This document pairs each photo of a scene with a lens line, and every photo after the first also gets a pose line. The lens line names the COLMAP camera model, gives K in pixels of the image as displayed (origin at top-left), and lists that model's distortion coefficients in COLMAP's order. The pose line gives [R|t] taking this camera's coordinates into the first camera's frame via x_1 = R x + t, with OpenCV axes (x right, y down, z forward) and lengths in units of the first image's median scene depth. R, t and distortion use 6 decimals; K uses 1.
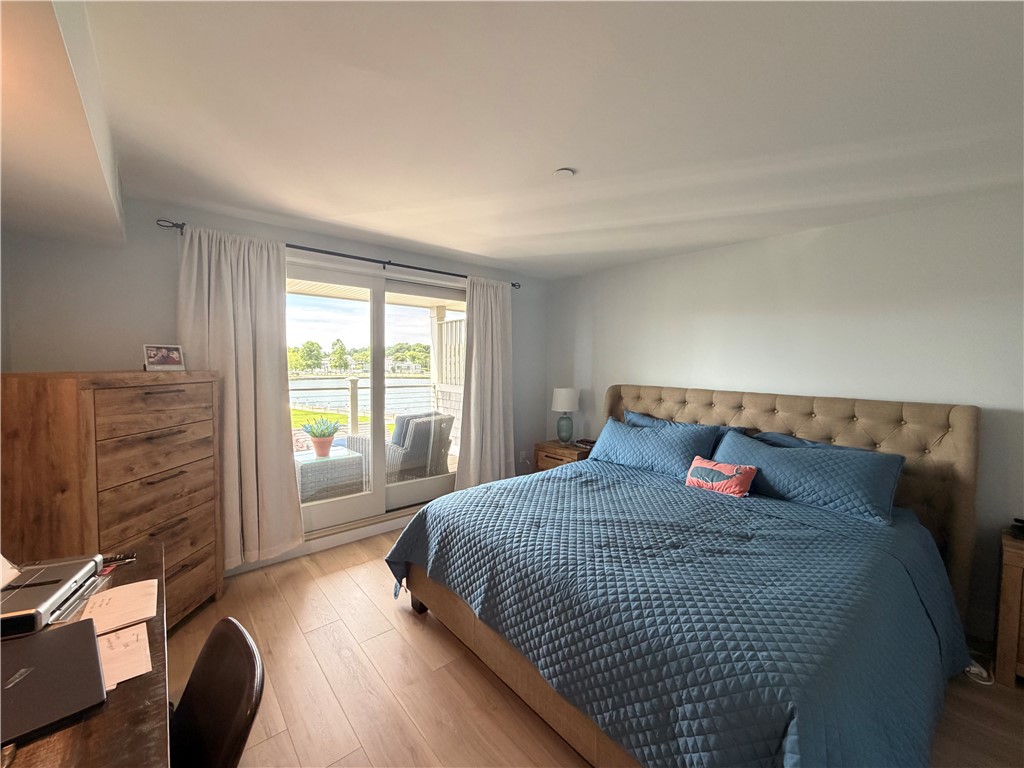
lens RADIAL K [[406.4, 0, 507.6], [0, 406.4, 384.5], [0, 0, 1]] dist [-0.000014, -0.000169]
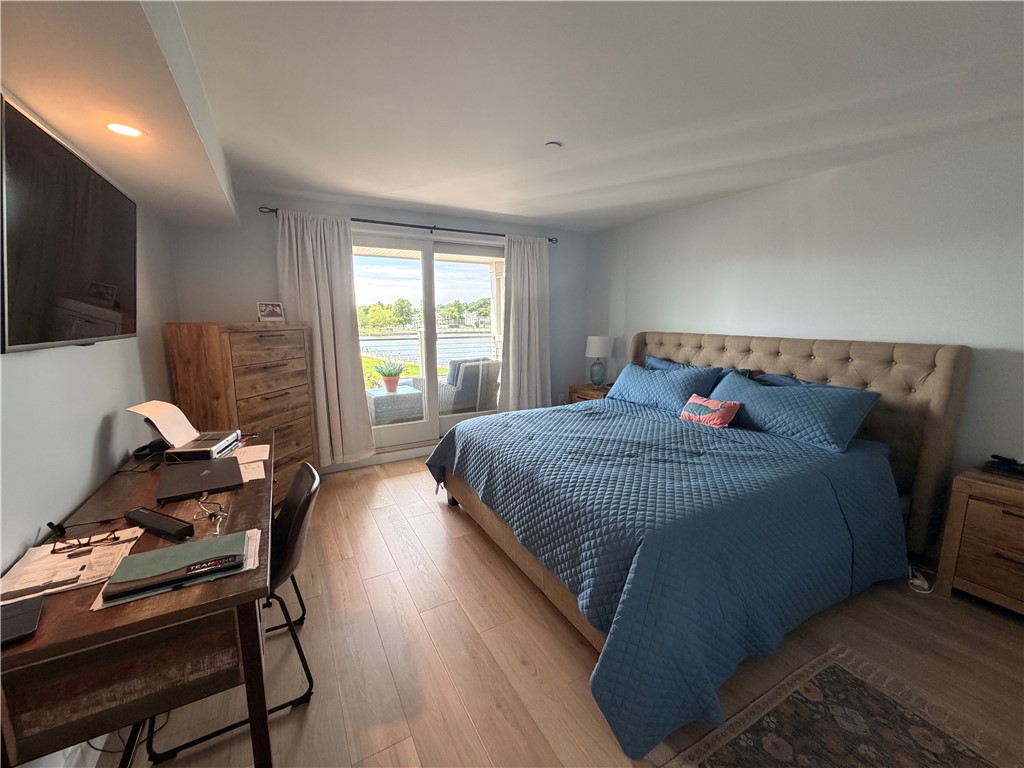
lens RADIAL K [[406.4, 0, 509.5], [0, 406.4, 384.7], [0, 0, 1]] dist [-0.000014, -0.000169]
pose [[0.980366, 0.017595, -0.196400, 0.221895], [0.004457, 0.993780, 0.111275, 0.029607], [0.197136, -0.109966, 0.974189, -0.209008]]
